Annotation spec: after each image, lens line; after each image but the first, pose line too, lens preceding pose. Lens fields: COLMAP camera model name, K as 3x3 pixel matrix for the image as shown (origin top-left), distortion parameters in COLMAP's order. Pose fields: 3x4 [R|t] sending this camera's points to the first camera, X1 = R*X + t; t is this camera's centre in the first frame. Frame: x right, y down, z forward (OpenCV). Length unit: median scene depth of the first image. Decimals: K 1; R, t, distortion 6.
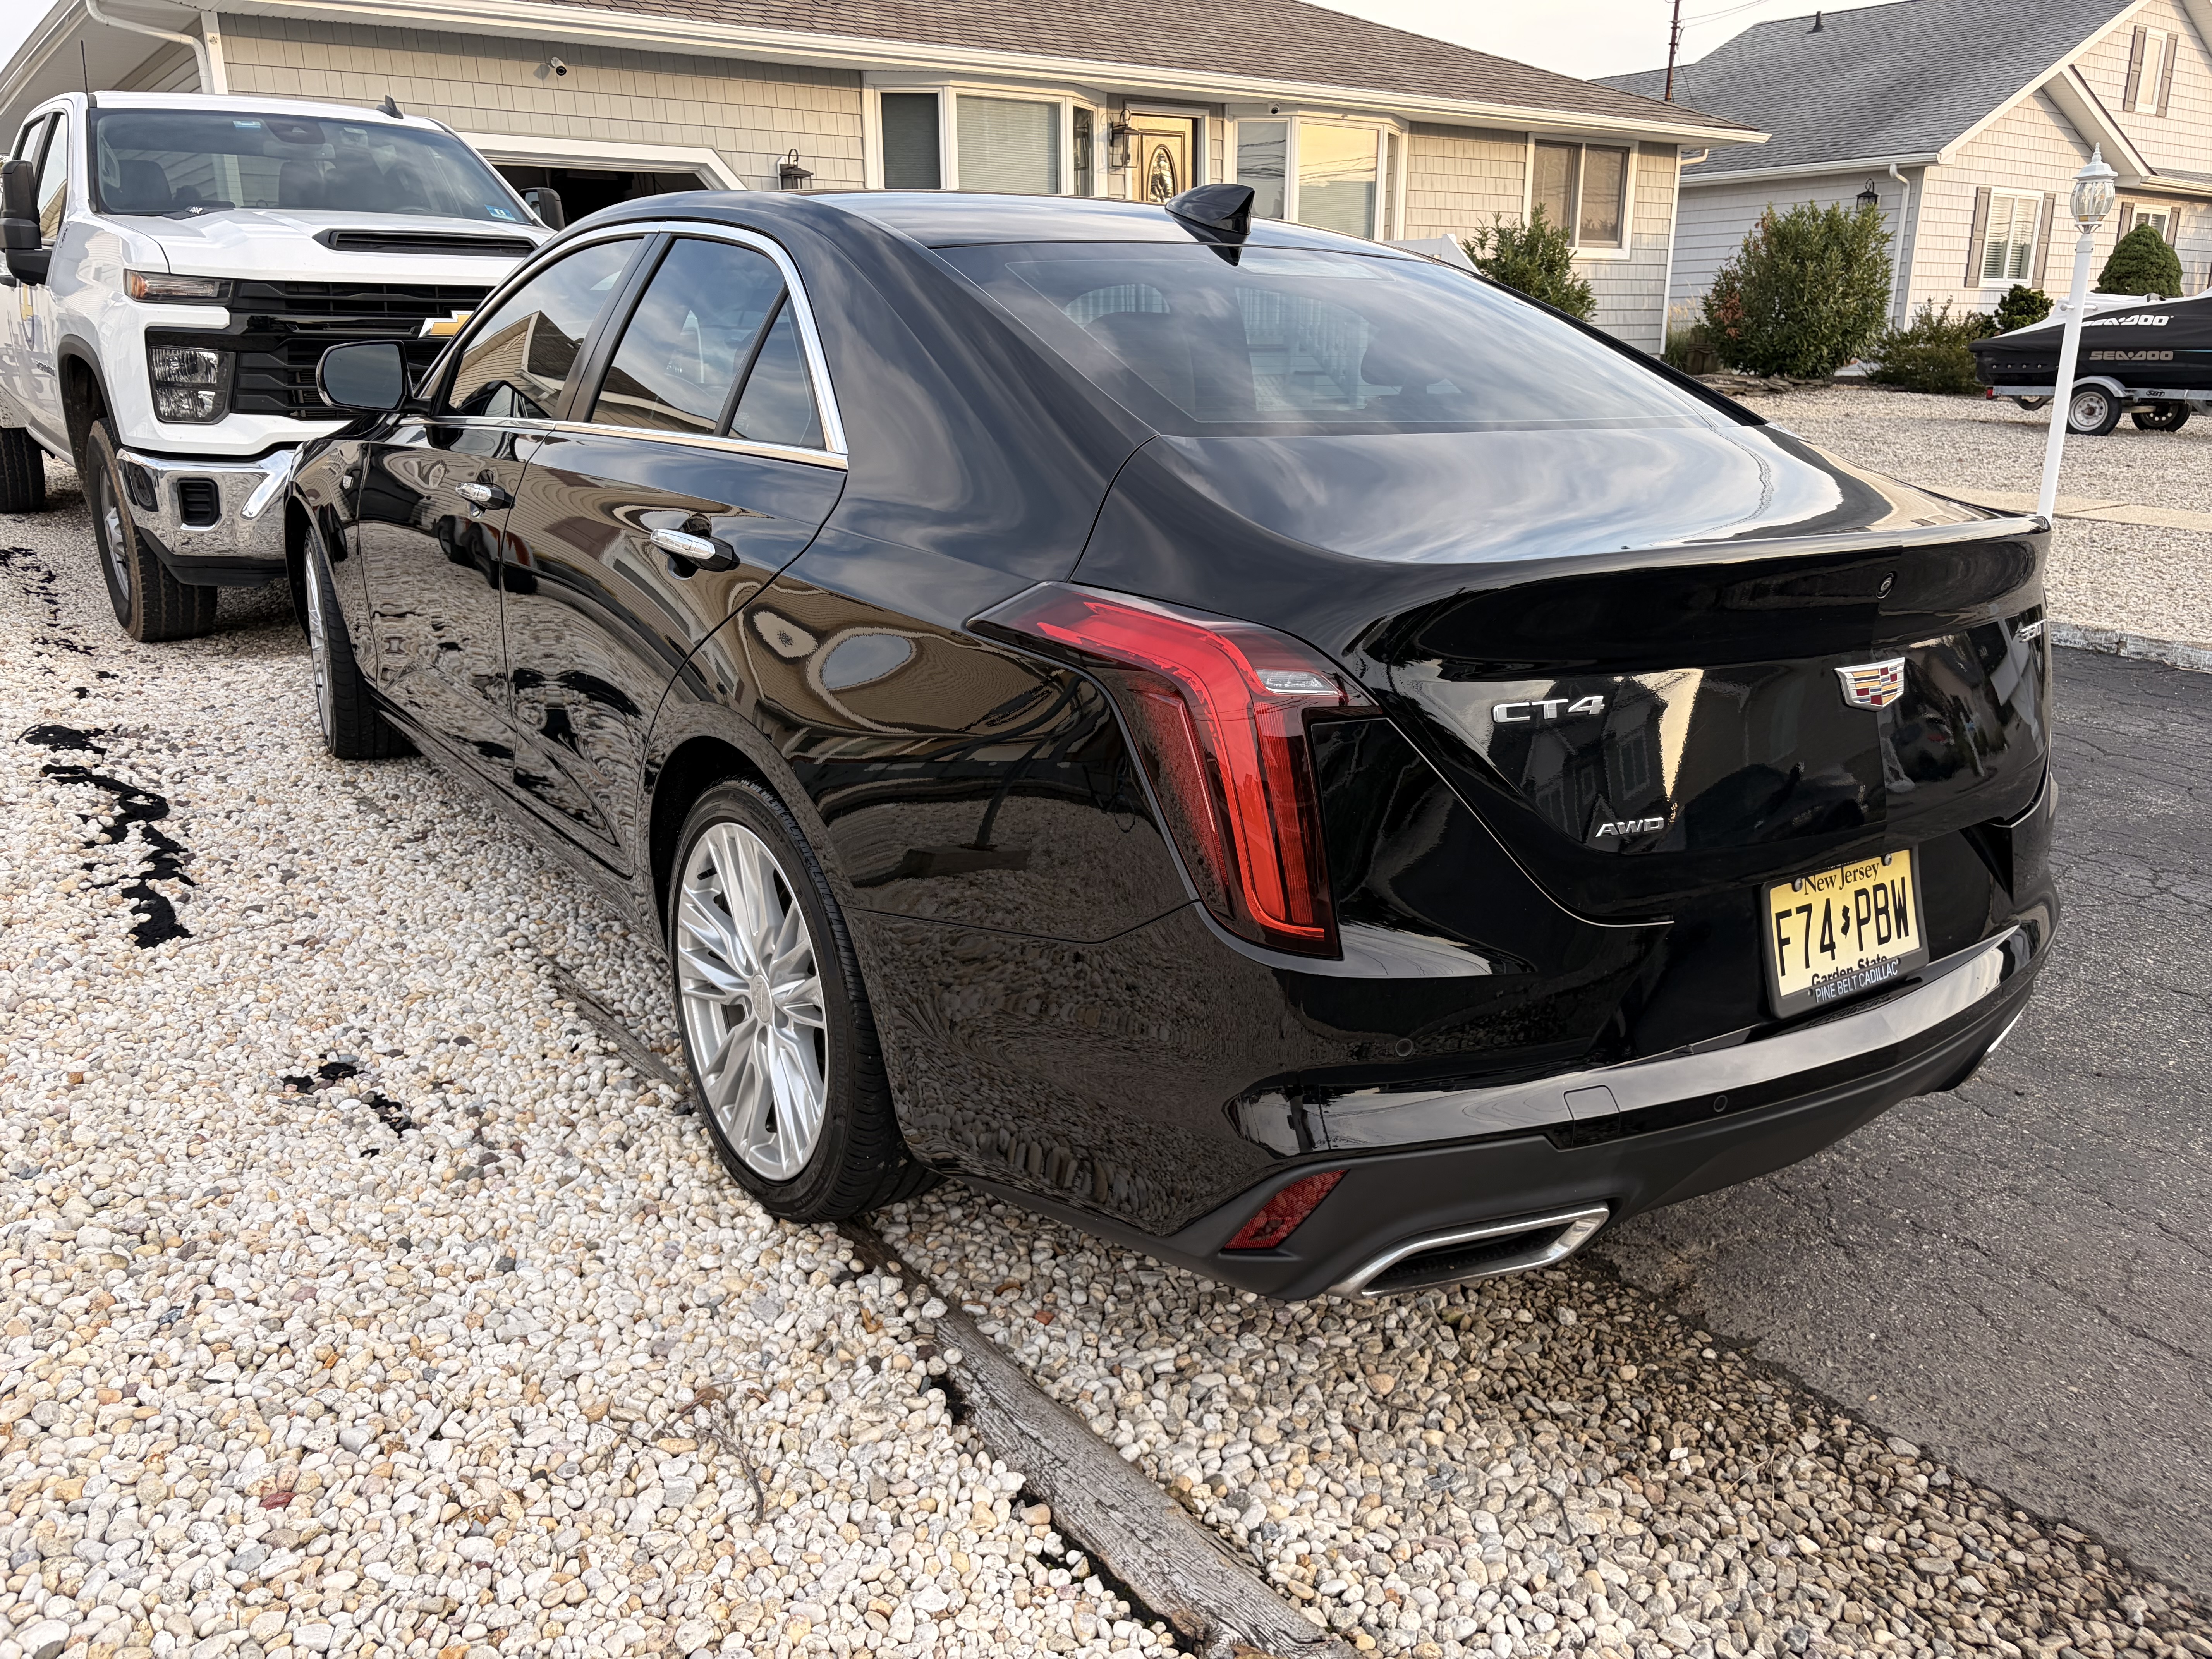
lens RADIAL K [[1665.1, 0, 1106.0], [0, 1665.1, 829.5], [0, 0, 1]] dist [0.048605, -0.050068]
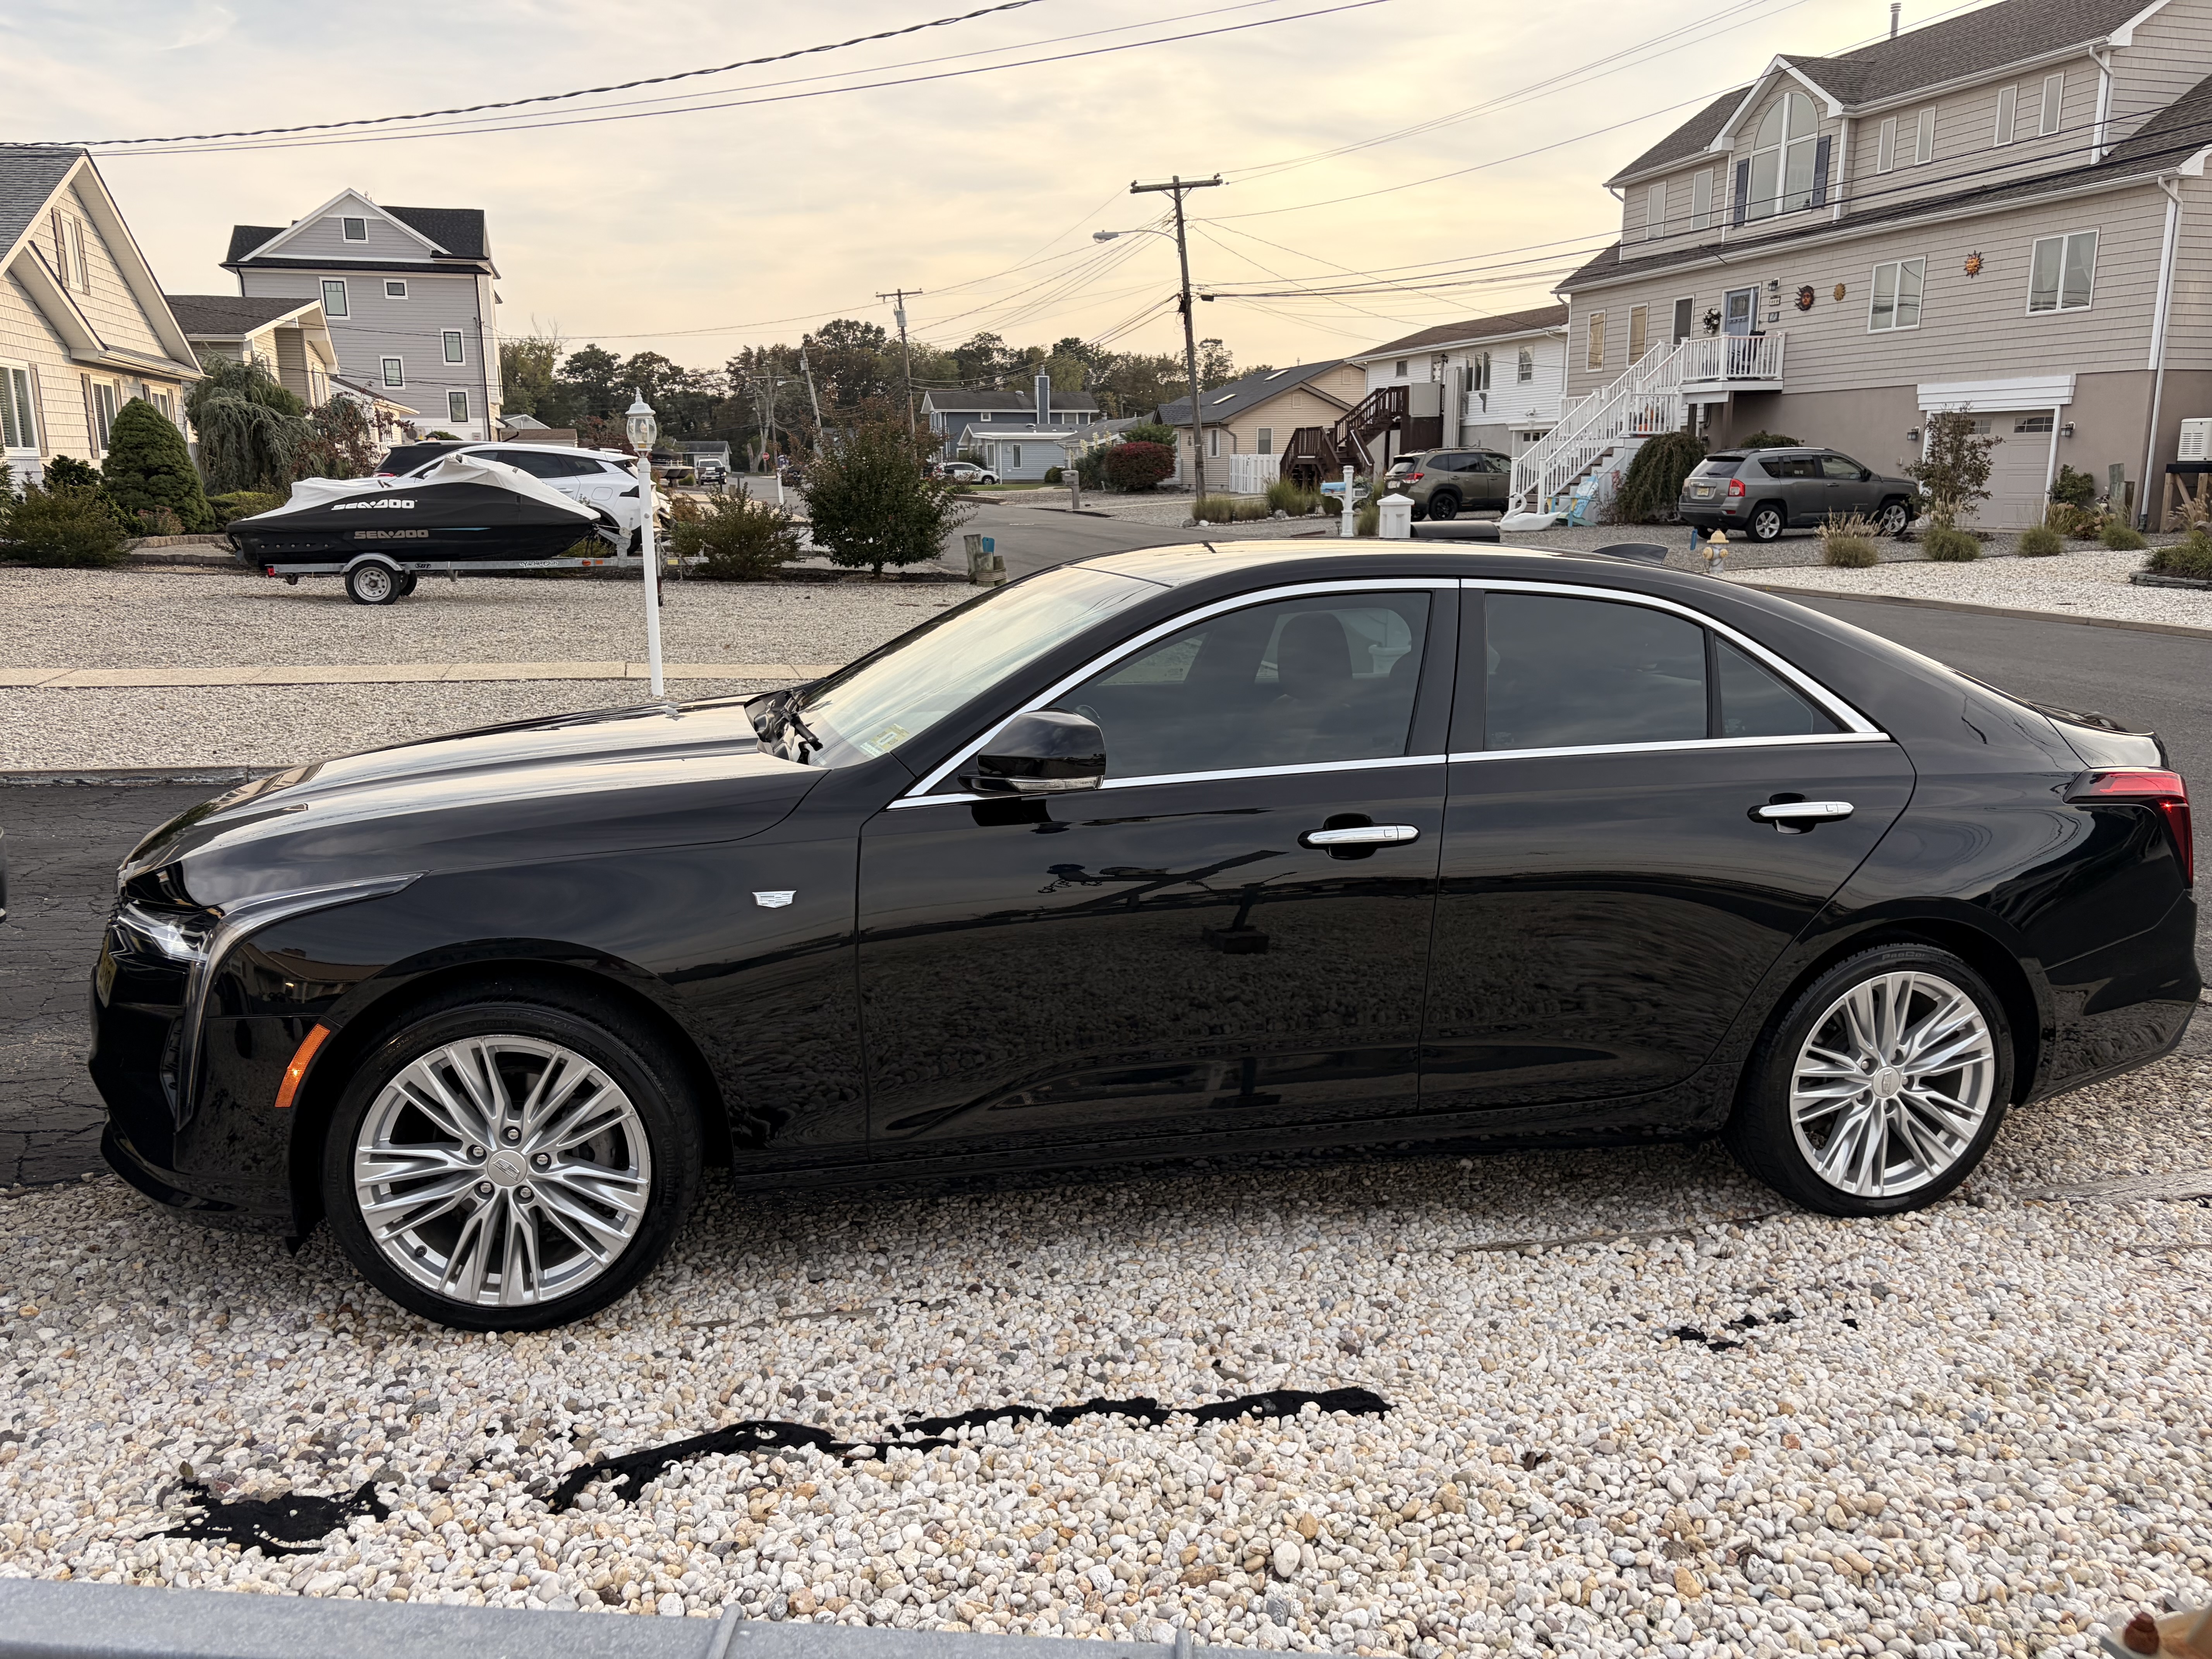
lens RADIAL K [[1662.8, 0, 1123.1], [0, 1662.8, 804.1], [0, 0, 1]] dist [0.060070, -0.078386]
pose [[0.365308, -0.179758, 0.913366, -0.260511], [0.263074, 0.961117, 0.083937, -0.066259], [-0.892940, 0.209620, 0.398394, 0.134592]]
